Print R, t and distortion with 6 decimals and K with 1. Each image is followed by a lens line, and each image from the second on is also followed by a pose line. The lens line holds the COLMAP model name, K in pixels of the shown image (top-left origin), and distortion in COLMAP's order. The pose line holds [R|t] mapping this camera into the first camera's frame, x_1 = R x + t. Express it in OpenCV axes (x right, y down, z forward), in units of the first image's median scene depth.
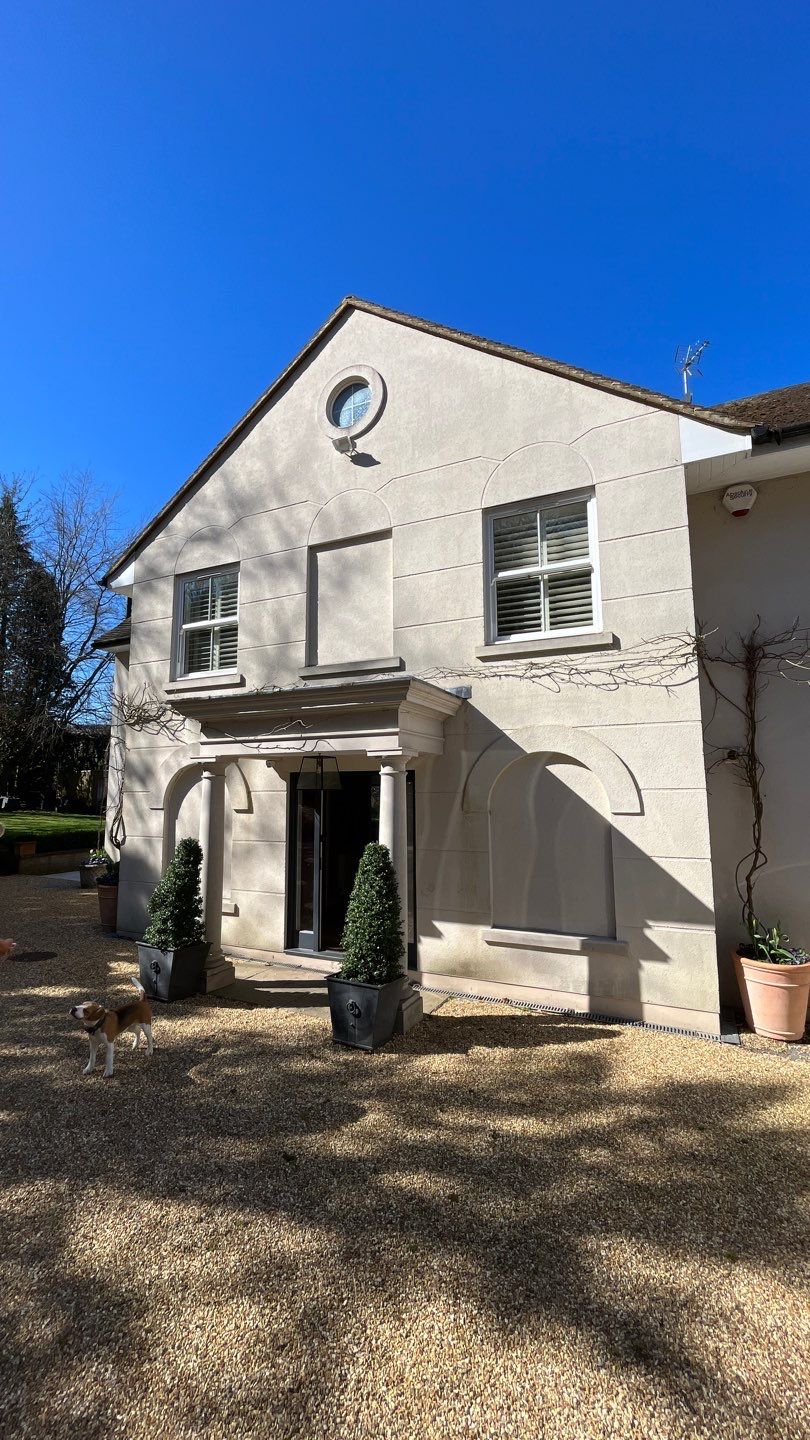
lens RADIAL K [[579.0, 0, 405.0], [0, 579.0, 720.0], [0, 0, 1]] dist [0.003389, -0.013744]
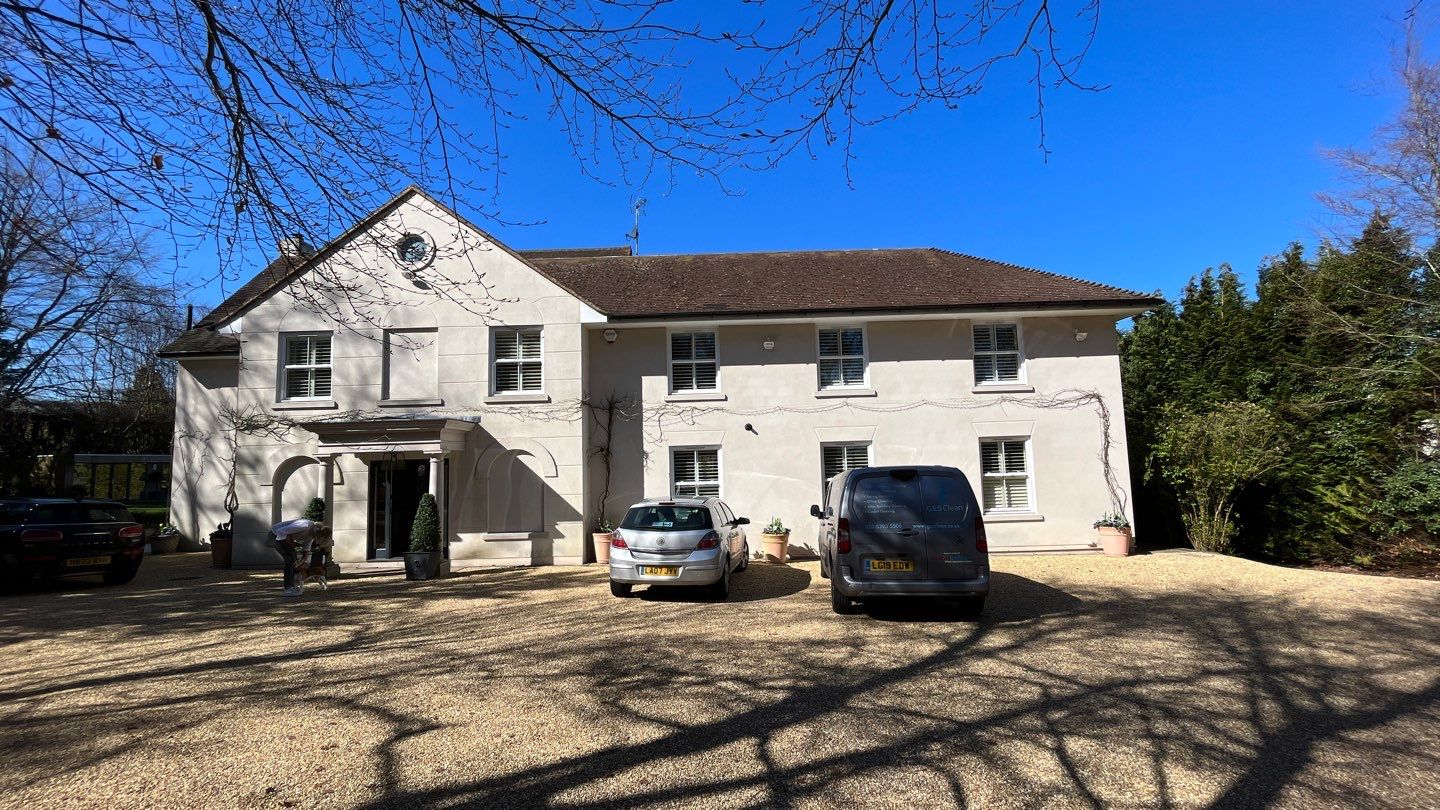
lens RADIAL K [[579.0, 0, 720.0], [0, 579.0, 405.0], [0, 0, 1]] dist [0.003389, -0.013744]
pose [[0.902167, 0.019496, 0.430946, -0.002696], [-0.027244, 0.999559, 0.011814, -0.136856], [-0.430526, -0.022399, 0.902300, -1.110655]]
